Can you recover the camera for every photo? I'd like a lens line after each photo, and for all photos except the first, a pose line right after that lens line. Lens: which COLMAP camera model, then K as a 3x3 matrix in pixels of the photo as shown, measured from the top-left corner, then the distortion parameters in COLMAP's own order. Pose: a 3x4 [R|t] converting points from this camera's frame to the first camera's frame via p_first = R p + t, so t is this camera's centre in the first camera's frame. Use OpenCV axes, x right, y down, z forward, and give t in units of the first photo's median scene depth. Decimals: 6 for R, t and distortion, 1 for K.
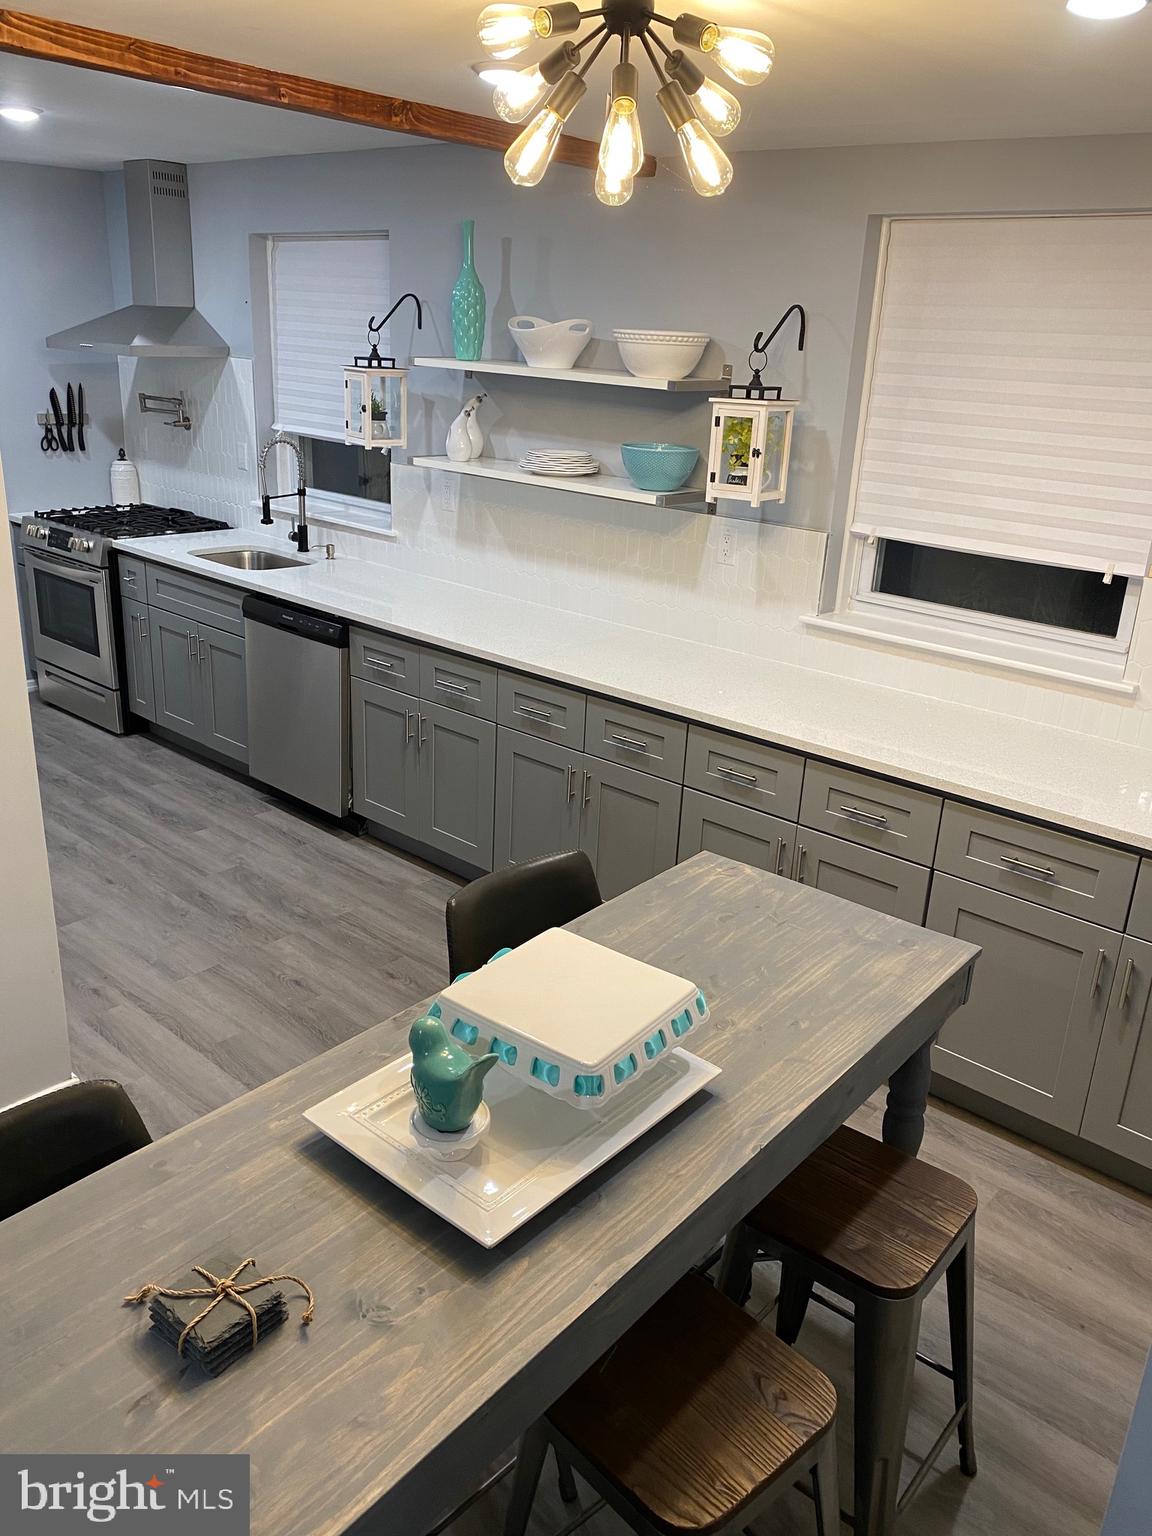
lens RADIAL K [[1169.6, 0, 576.0], [0, 1169.6, 768.0], [0, 0, 1]] dist [0.087925, -0.123938]
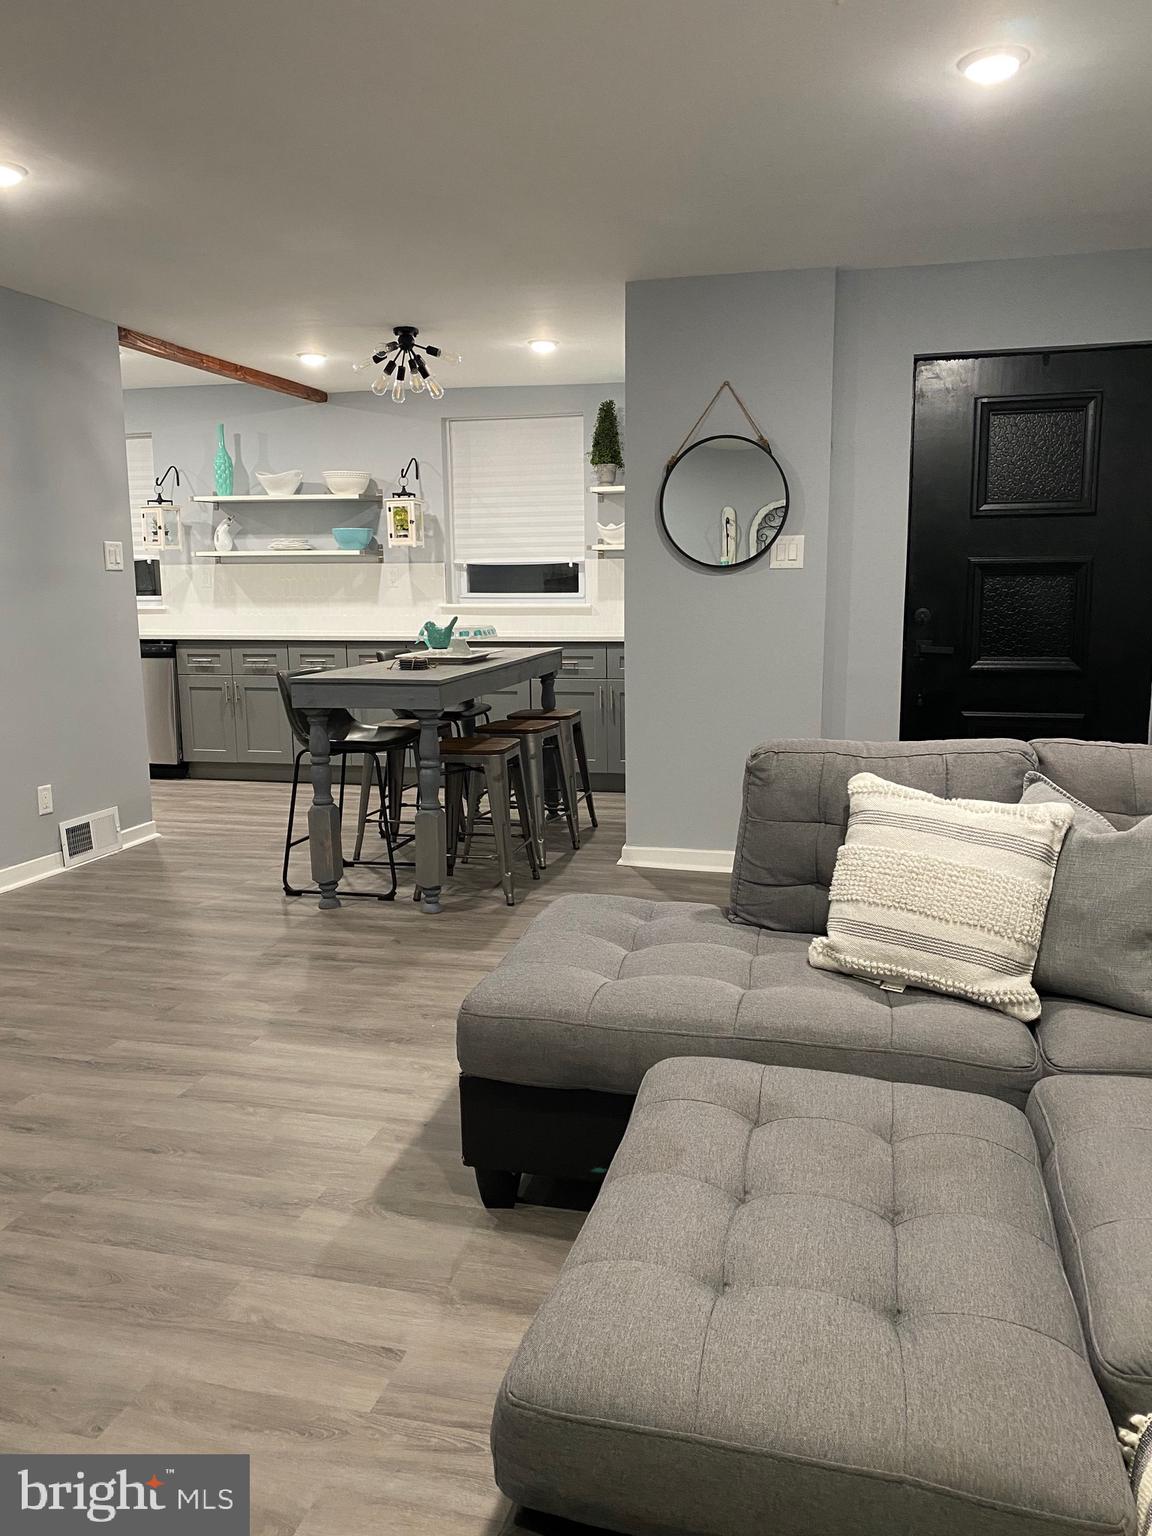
lens RADIAL K [[1169.6, 0, 576.0], [0, 1169.6, 768.0], [0, 0, 1]] dist [0.087925, -0.123938]
pose [[0.895990, -0.127031, 0.425517, -0.512876], [0.202049, 0.969901, -0.135898, 0.485859], [-0.395446, 0.207739, 0.894688, -0.878668]]
